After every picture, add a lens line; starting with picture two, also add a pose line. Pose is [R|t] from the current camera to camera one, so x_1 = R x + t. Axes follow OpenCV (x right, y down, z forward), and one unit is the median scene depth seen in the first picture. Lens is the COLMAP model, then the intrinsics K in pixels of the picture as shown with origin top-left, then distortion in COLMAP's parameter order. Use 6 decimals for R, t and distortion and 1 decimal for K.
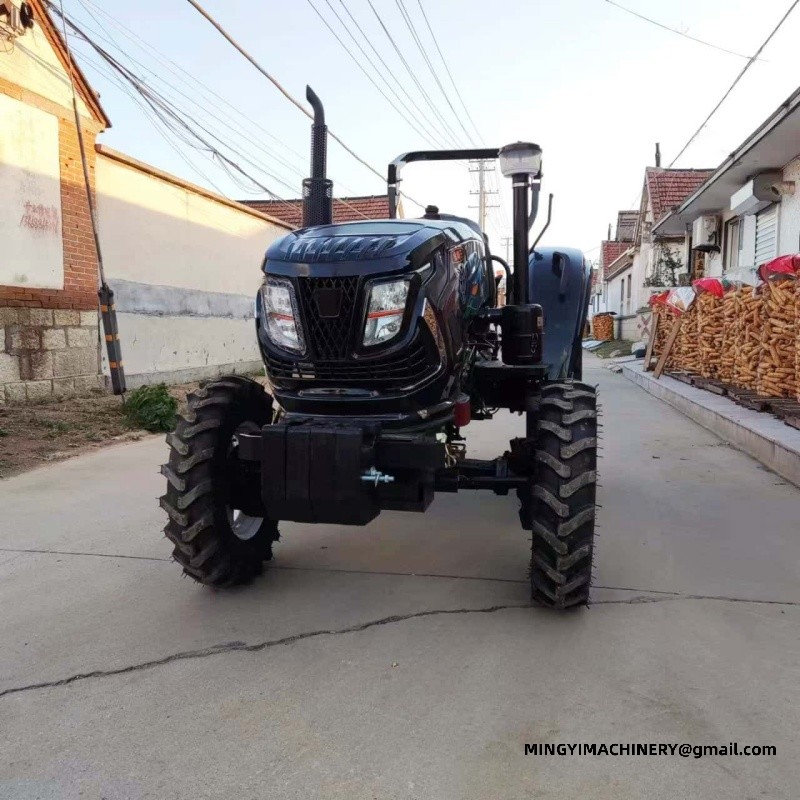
lens RADIAL K [[786.7, 0, 398.2], [0, 786.7, 383.0], [0, 0, 1]] dist [0.119491, -0.170918]
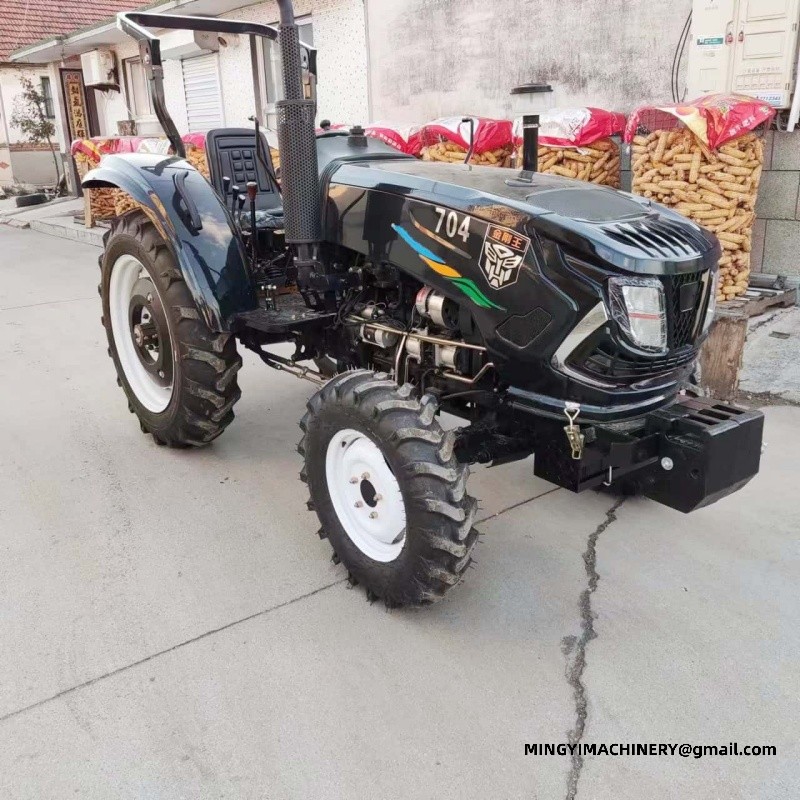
lens RADIAL K [[786.7, 0, 398.2], [0, 786.7, 383.0], [0, 0, 1]] dist [0.119491, -0.170918]
pose [[0.636449, -0.243570, 0.731851, -0.715803], [0.077298, 0.964196, 0.253676, -0.185251], [-0.767436, -0.104881, 0.632489, 0.403416]]
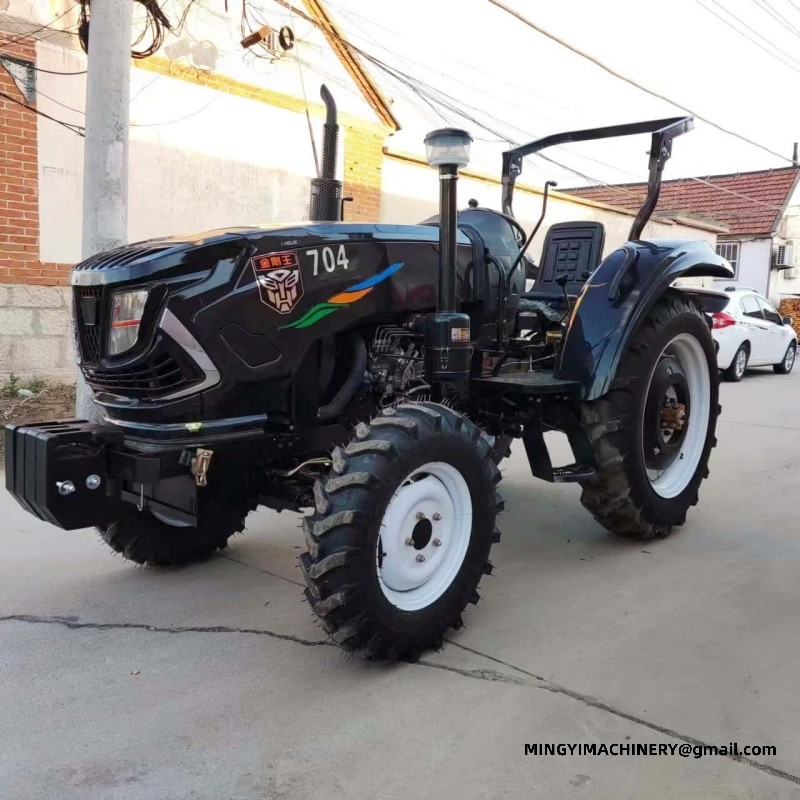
lens RADIAL K [[786.7, 0, 398.2], [0, 786.7, 383.0], [0, 0, 1]] dist [0.119491, -0.170918]
pose [[0.866196, 0.073725, -0.494236, 0.503309], [-0.064952, 0.997277, 0.034928, -0.044567], [0.495465, 0.001847, 0.868626, 0.190866]]
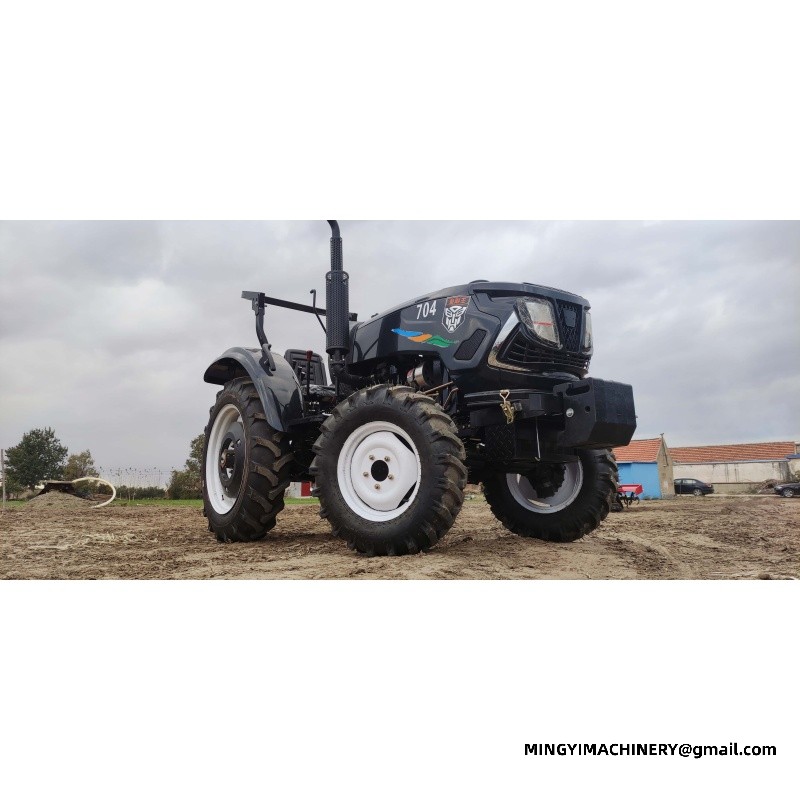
lens RADIAL K [[587.8, 0, 394.1], [0, 587.8, 400.6], [0, 0, 1]] dist [0.074154, -0.079831]
pose [[0.673215, 0.129462, 0.728026, -0.779709], [0.070082, 0.968952, -0.237110, 0.217836], [-0.736119, 0.210648, 0.643240, 0.331491]]
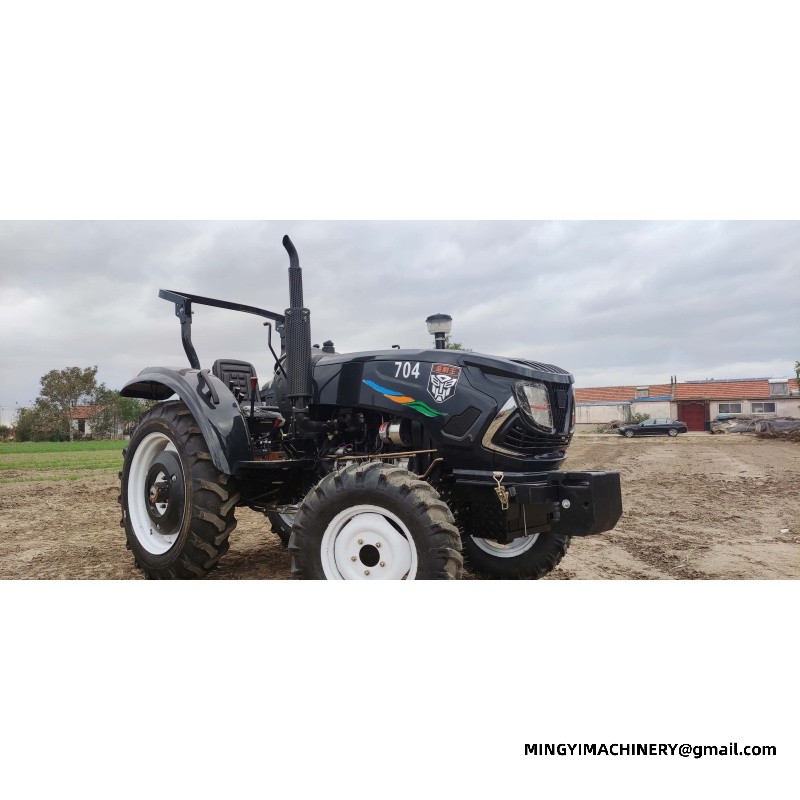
lens RADIAL K [[587.8, 0, 394.1], [0, 587.8, 400.6], [0, 0, 1]] dist [0.074154, -0.079831]
pose [[0.504474, 0.051826, 0.861870, -0.854661], [0.090203, 0.989571, -0.112303, 0.006607], [-0.858702, 0.134398, 0.494539, 0.447596]]
